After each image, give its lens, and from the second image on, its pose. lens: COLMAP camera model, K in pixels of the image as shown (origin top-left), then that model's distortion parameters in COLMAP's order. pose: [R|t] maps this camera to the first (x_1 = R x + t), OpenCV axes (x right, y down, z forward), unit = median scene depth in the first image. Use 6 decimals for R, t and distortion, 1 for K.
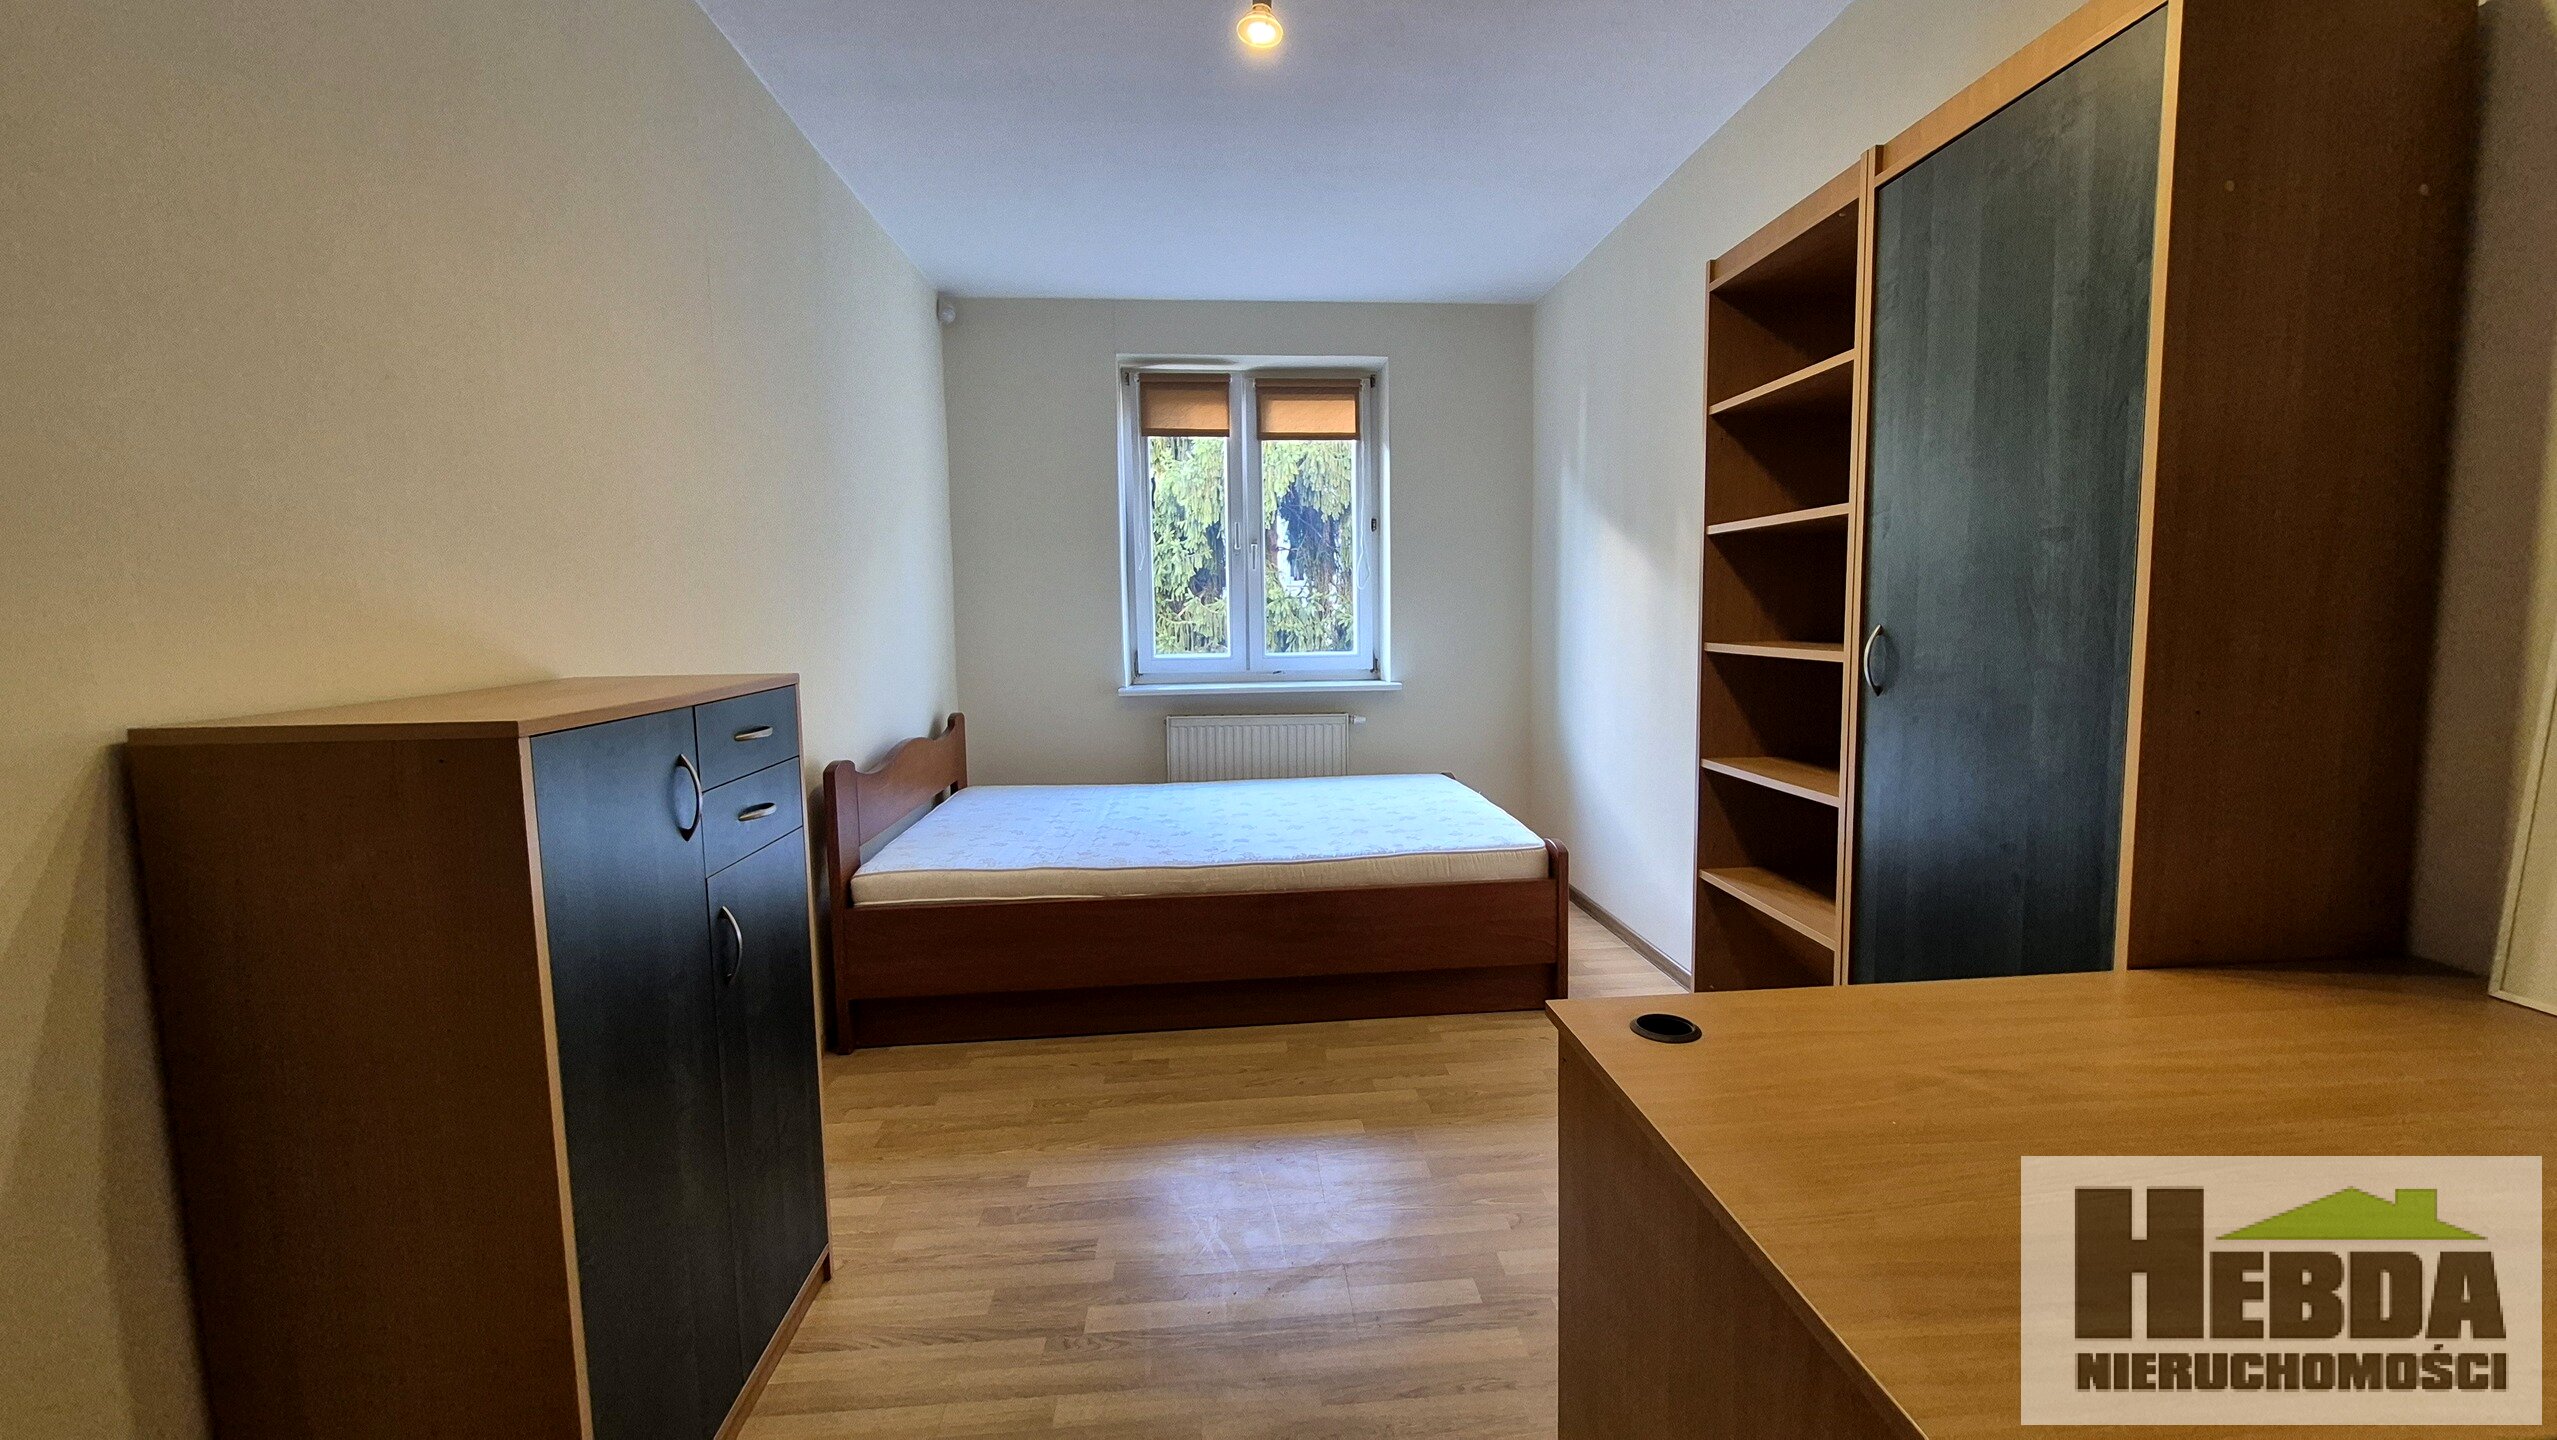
lens RADIAL K [[1009.0, 0, 1287.2], [0, 1009.0, 703.8], [0, 0, 1]] dist [-0.002443, 0.000111]
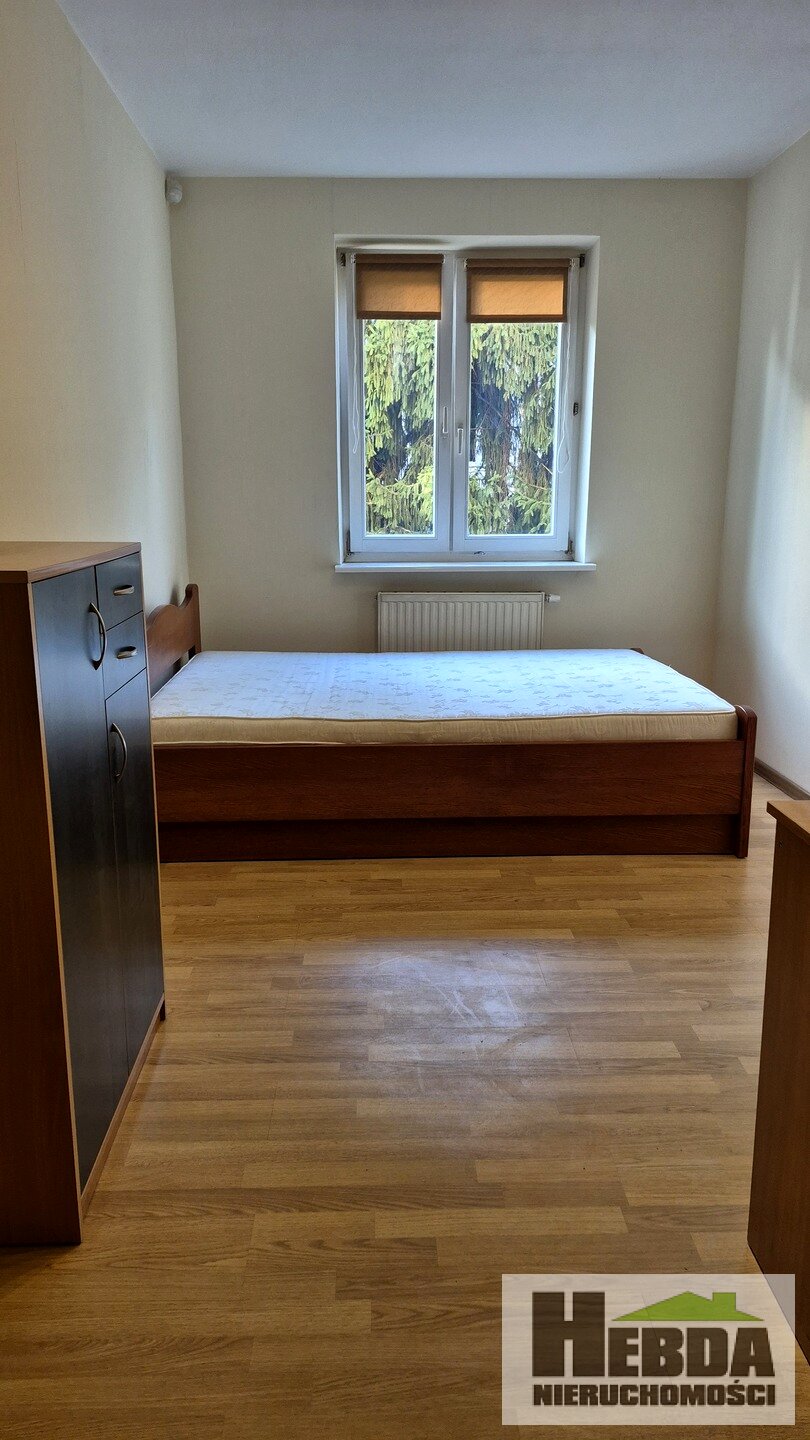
lens RADIAL K [[967.5, 0, 397.2], [0, 967.5, 719.1], [0, 0, 1]] dist [0.060808, -0.011441]
pose [[0.997700, 0.025679, -0.062729, -0.050757], [-0.016823, 0.990312, 0.137840, 0.007434], [0.065661, -0.136467, 0.988466, -0.093382]]
